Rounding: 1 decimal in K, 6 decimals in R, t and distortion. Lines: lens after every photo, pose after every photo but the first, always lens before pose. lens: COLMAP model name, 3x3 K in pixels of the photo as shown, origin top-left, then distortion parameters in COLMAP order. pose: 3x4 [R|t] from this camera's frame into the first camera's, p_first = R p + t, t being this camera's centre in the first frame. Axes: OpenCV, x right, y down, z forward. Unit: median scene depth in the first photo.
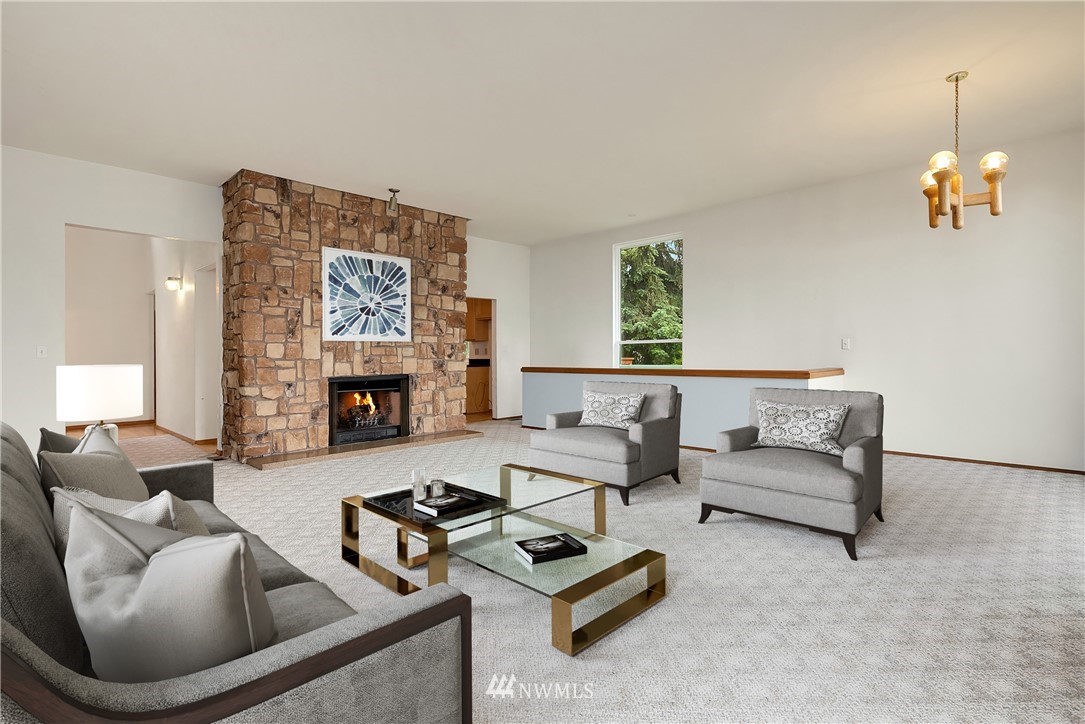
lens RADIAL K [[533.0, 0, 541.4], [0, 533.0, 357.1], [0, 0, 1]] dist [0.004857, -0.002450]
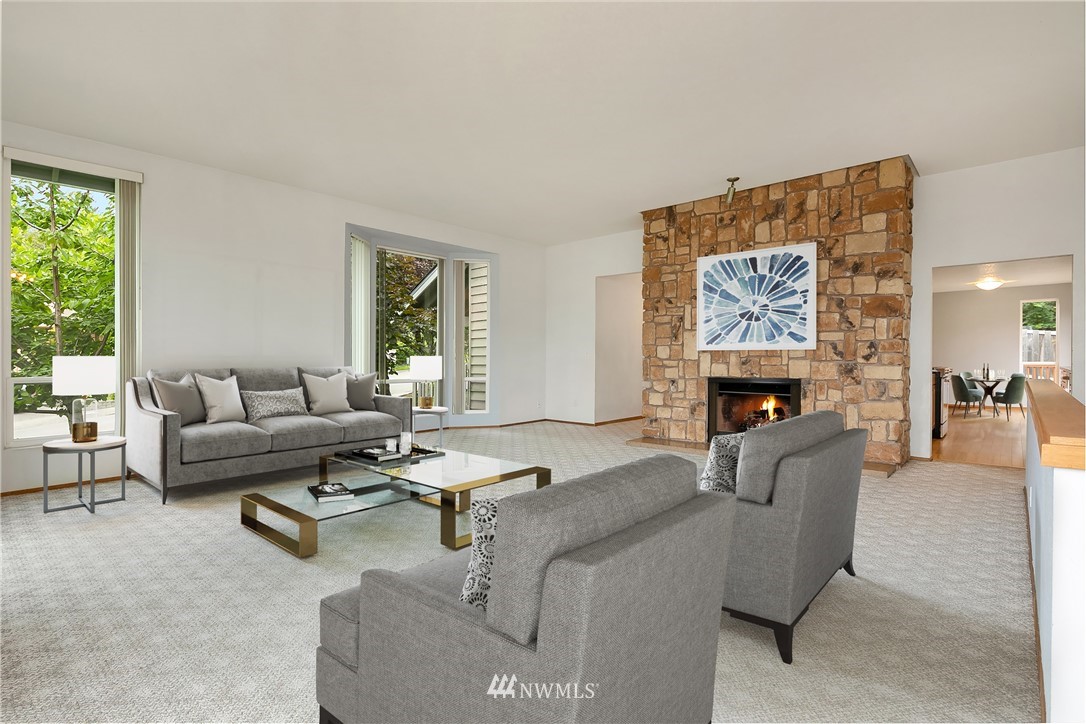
lens RADIAL K [[533.5, 0, 541.9], [0, 533.5, 360.1], [0, 0, 1]] dist [0.004857, -0.002450]
pose [[0.035510, 0.008181, -0.999336, 0.622398], [-0.007630, 0.999940, 0.007915, -0.001507], [0.999340, 0.007343, 0.035571, 0.611990]]
